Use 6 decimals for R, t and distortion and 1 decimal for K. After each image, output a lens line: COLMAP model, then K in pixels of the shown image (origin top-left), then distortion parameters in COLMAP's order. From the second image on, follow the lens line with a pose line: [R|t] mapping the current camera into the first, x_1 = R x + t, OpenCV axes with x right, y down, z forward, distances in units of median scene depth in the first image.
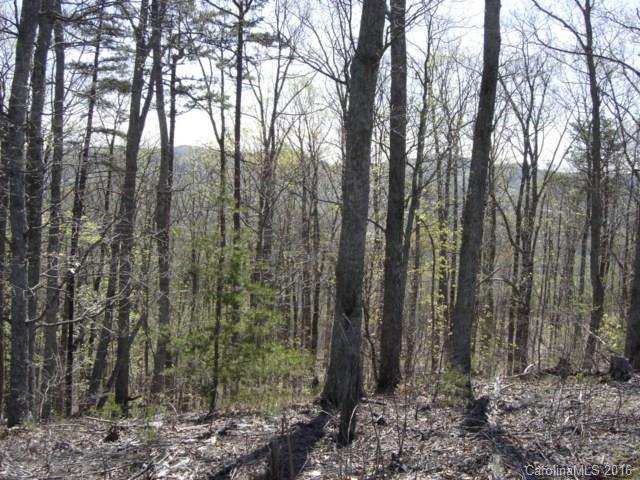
lens RADIAL K [[700.2, 0, 320.5], [0, 700.2, 236.6], [0, 0, 1]] dist [-0.146110, 0.000000]
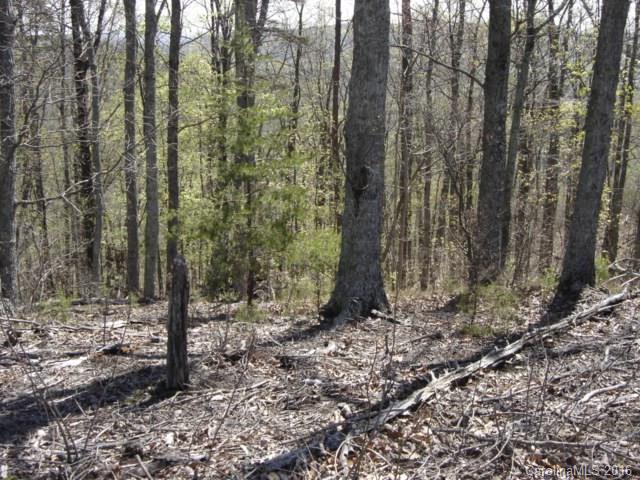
lens RADIAL K [[700.2, 0, 320.9], [0, 700.2, 239.1], [0, 0, 1]] dist [-0.146110, 0.000000]
pose [[0.940065, 0.042956, -0.338278, 0.187987], [0.018354, 0.984222, 0.175986, 0.021361], [0.340500, -0.171647, 0.924444, 0.235466]]
